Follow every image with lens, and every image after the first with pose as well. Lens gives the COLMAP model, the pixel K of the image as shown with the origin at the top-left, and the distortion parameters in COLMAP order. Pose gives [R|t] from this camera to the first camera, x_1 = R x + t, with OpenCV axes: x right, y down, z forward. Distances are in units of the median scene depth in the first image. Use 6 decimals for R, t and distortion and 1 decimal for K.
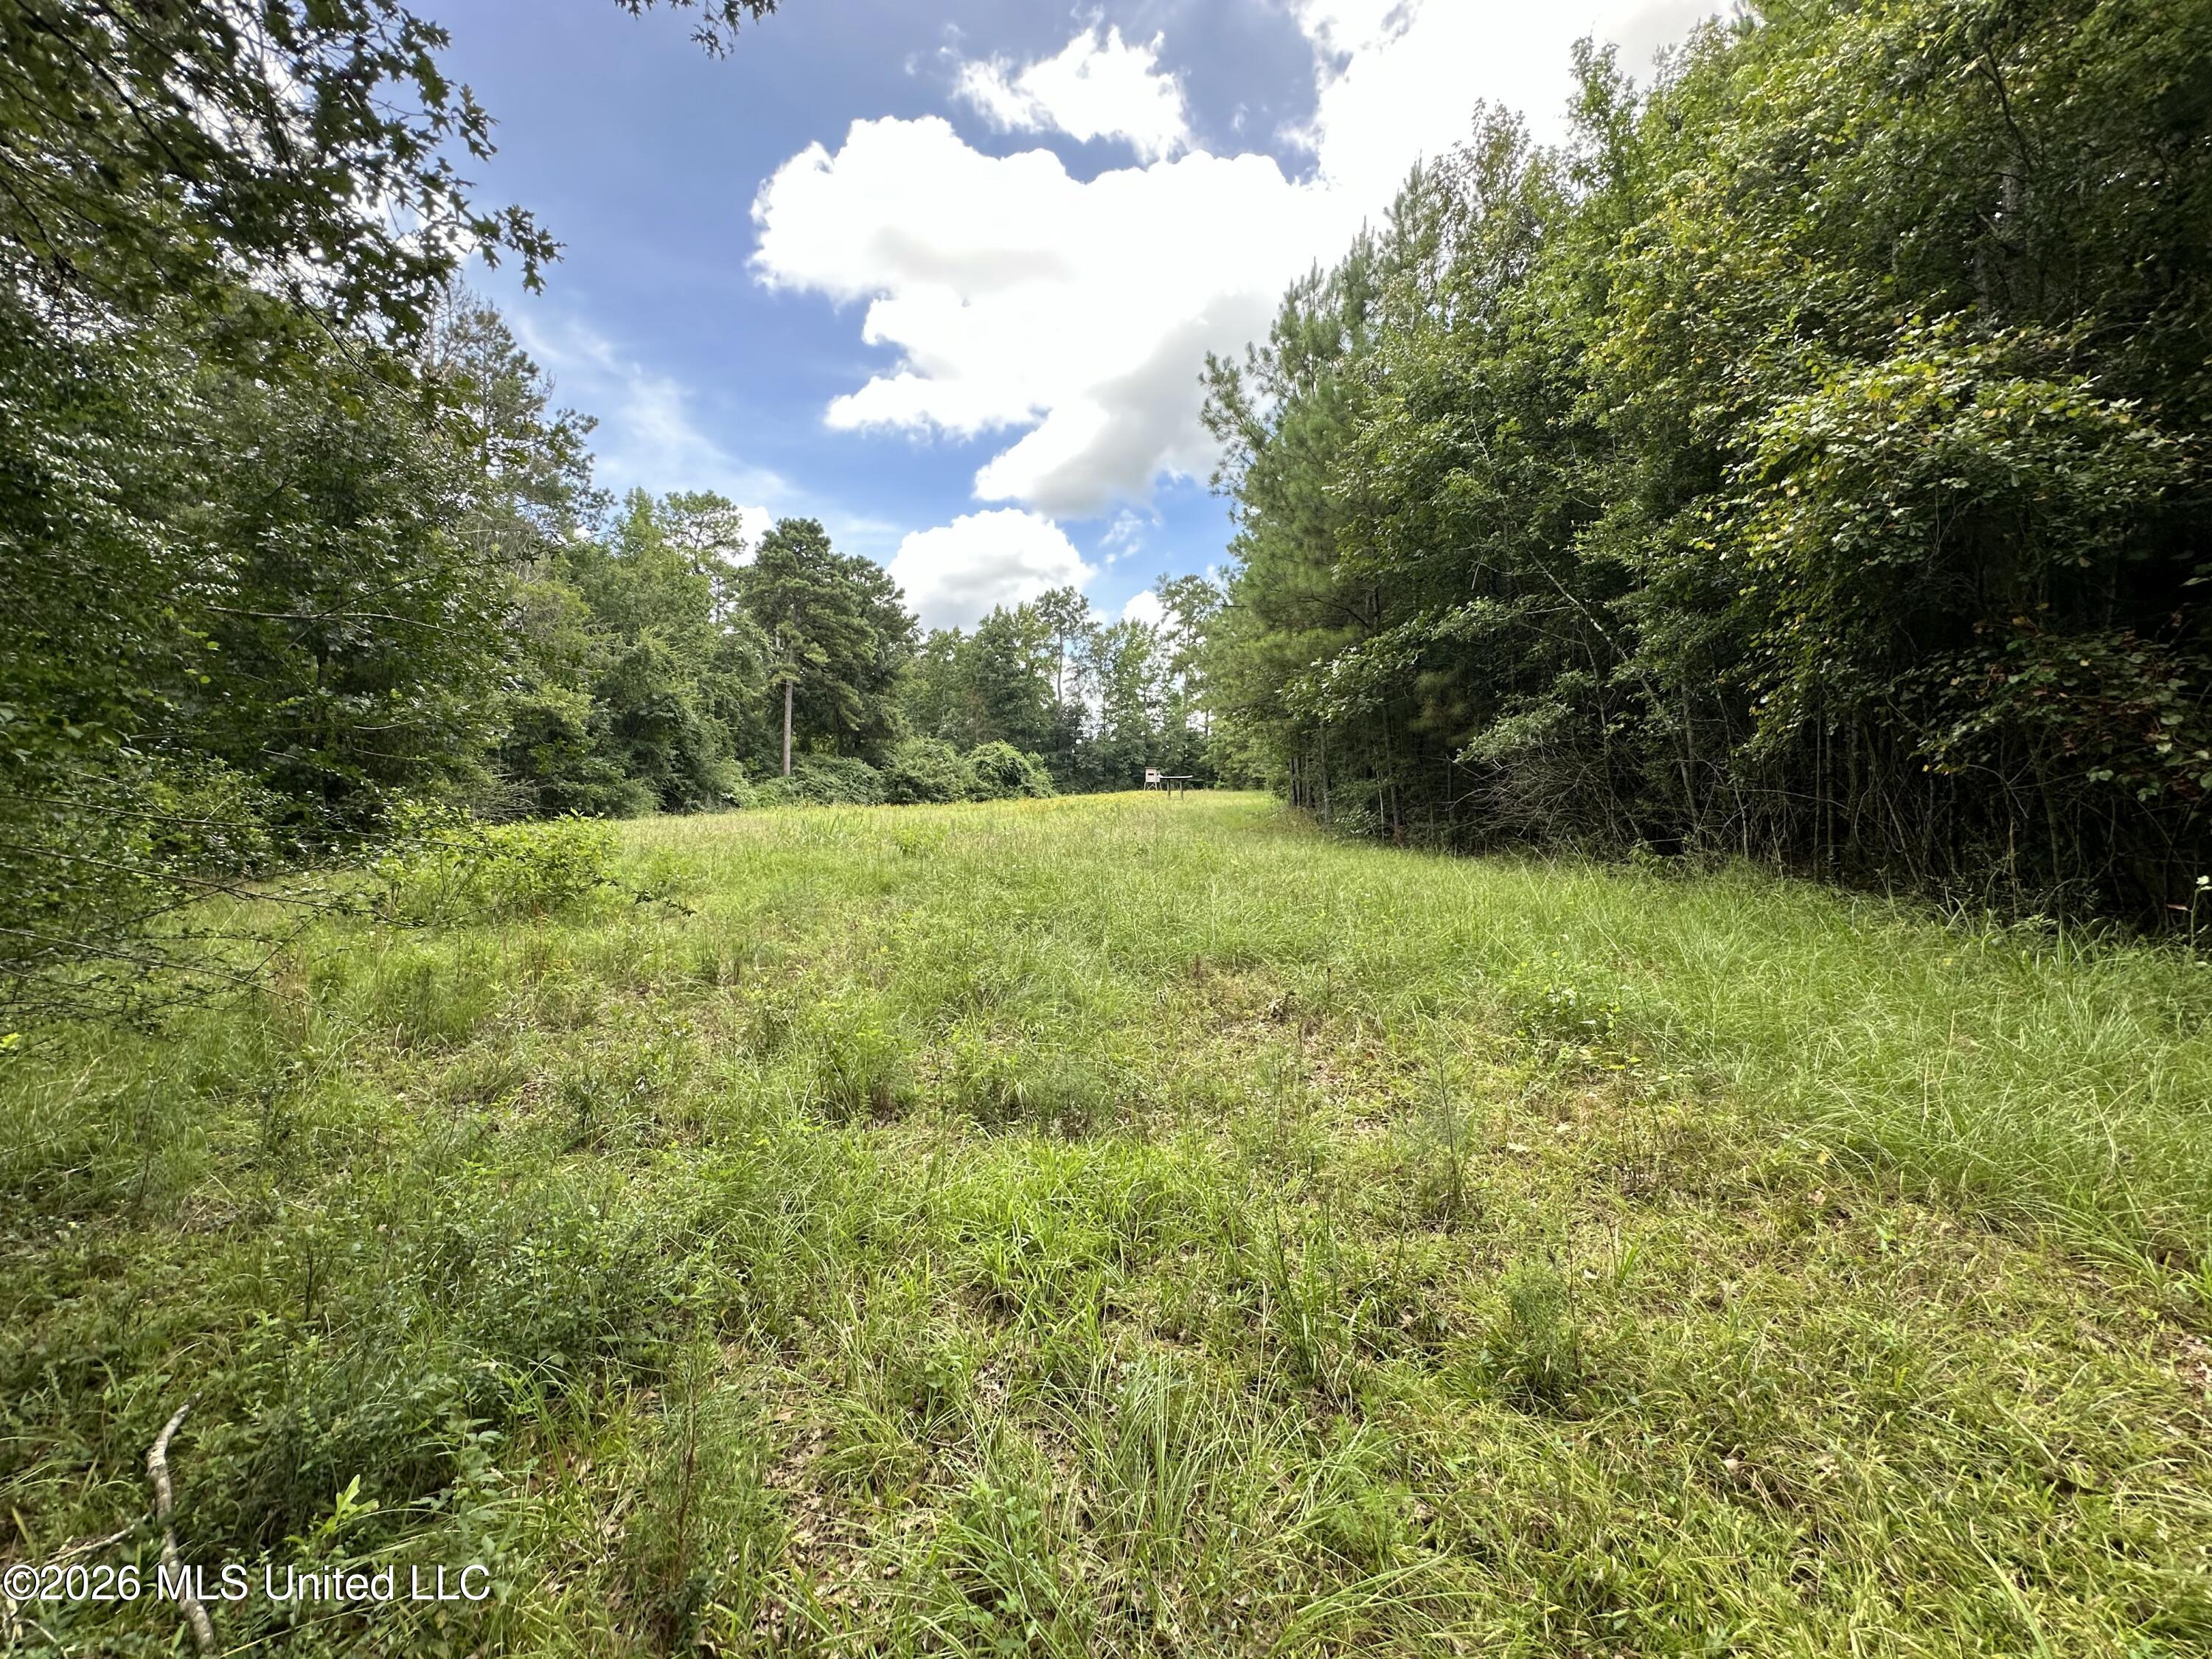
lens RADIAL K [[887.5, 0, 1103.2], [0, 887.5, 825.3], [0, 0, 1]] dist [-0.000722, -0.000089]
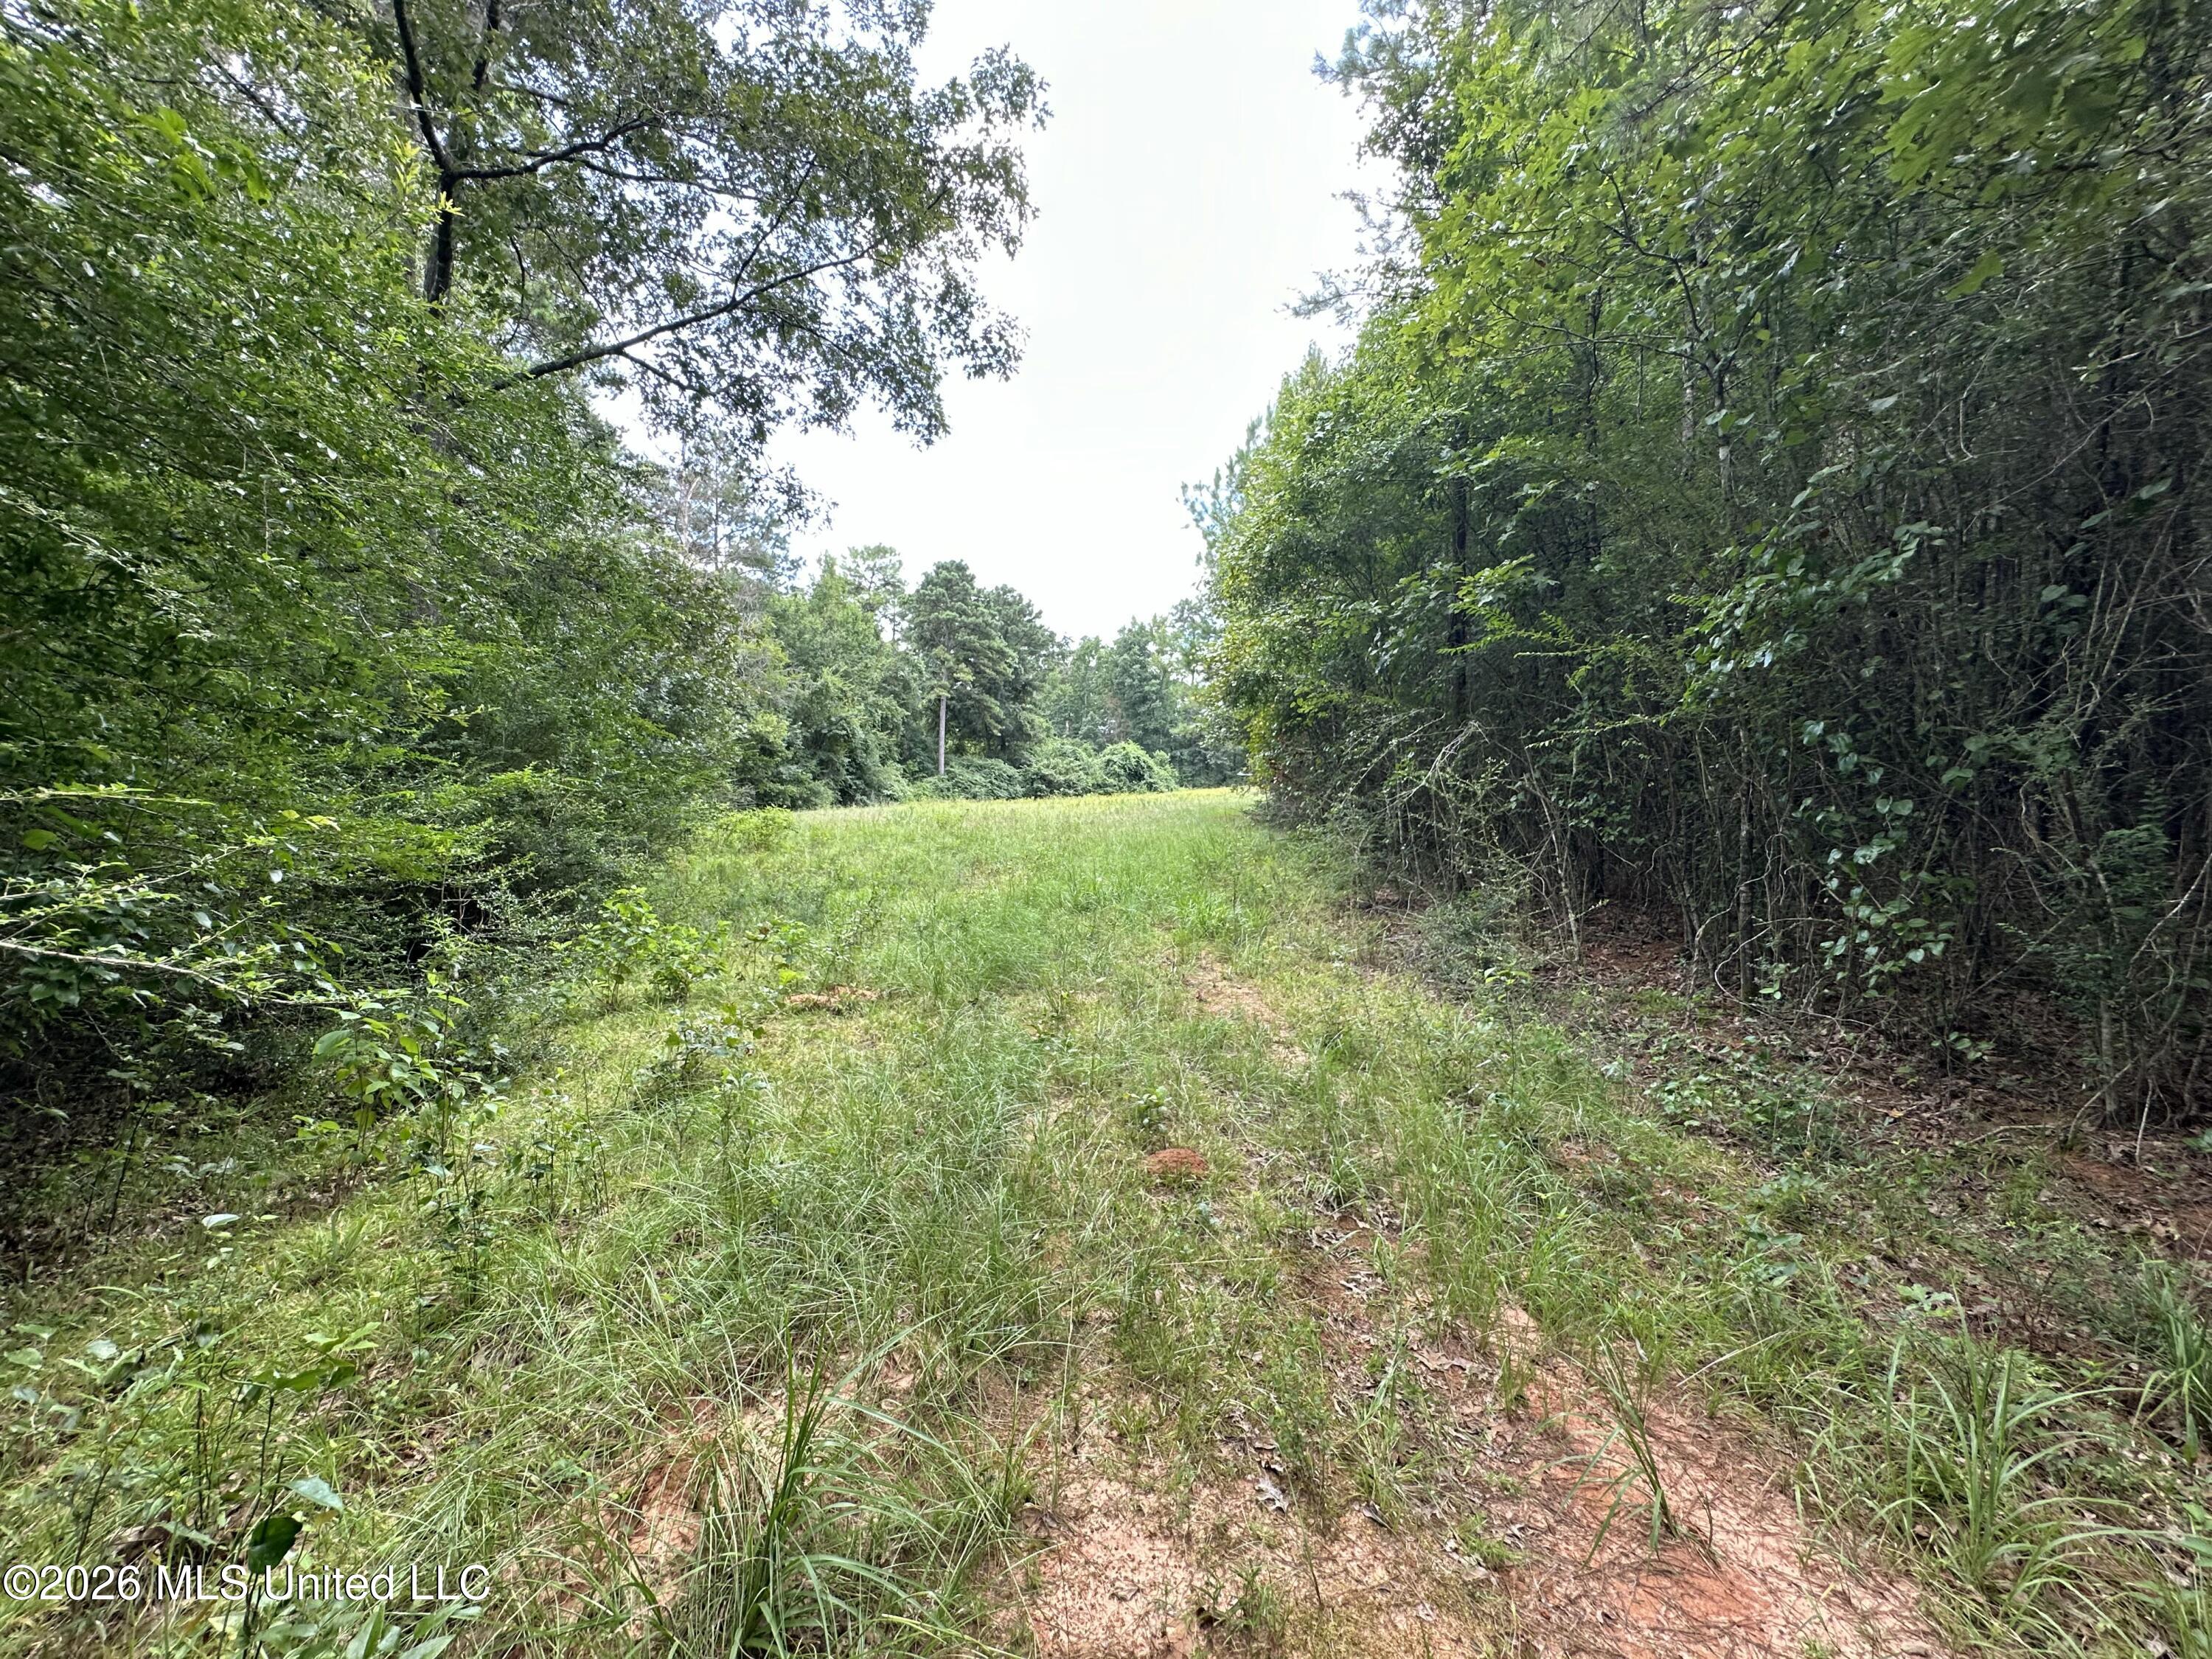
lens RADIAL K [[887.5, 0, 1108.3], [0, 887.5, 826.7], [0, 0, 1]] dist [-0.000722, -0.000089]
pose [[0.983037, 0.002830, -0.183385, 0.085059], [-0.001011, 0.999949, 0.010012, 0.002048], [0.183404, -0.009656, 0.982990, -0.137605]]
